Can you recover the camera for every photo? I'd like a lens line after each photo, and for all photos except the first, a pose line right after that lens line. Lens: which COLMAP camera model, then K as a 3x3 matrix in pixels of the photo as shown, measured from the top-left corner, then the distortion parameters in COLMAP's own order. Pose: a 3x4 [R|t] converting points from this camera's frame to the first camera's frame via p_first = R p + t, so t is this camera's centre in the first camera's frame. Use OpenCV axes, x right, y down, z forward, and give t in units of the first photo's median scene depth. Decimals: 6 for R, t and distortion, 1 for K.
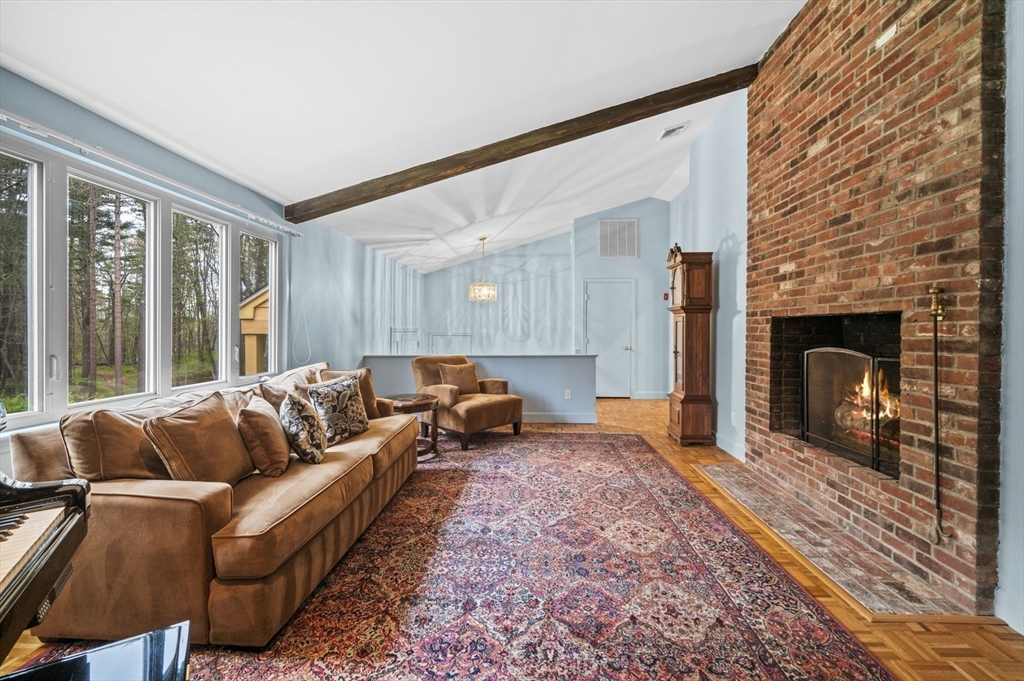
lens RADIAL K [[408.5, 0, 516.2], [0, 408.5, 333.3], [0, 0, 1]] dist [-0.000066, -0.000006]
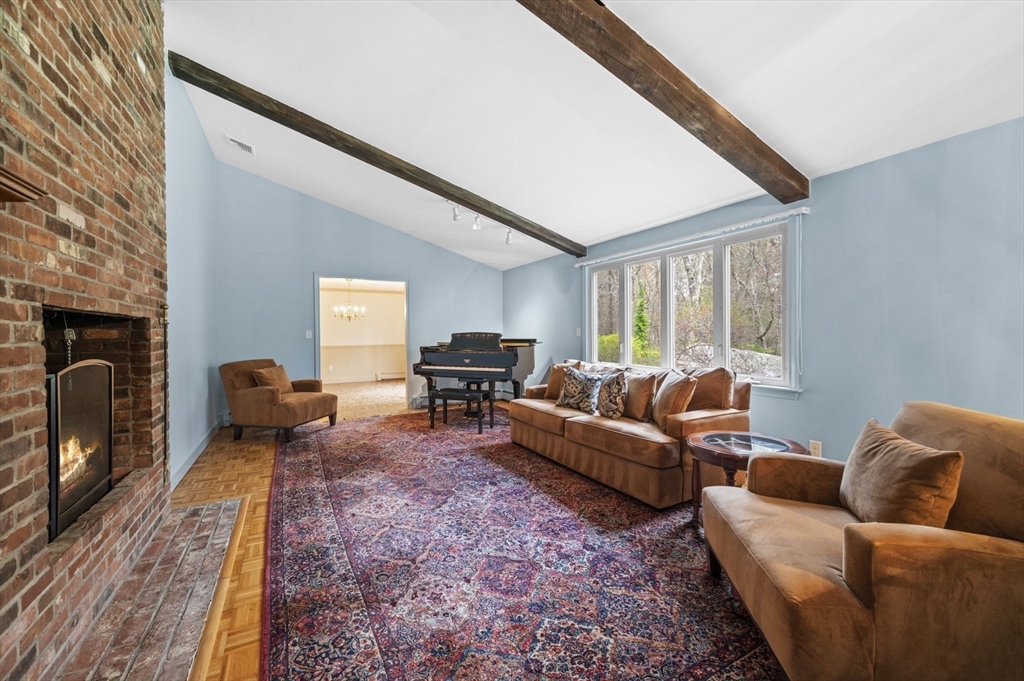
lens RADIAL K [[408.5, 0, 516.2], [0, 408.5, 333.3], [0, 0, 1]] dist [-0.000066, -0.000006]
pose [[-0.845598, 0.004611, -0.533801, 0.567097], [0.000735, 0.999972, 0.007474, -0.016973], [0.533820, 0.005928, -0.845577, 2.150327]]
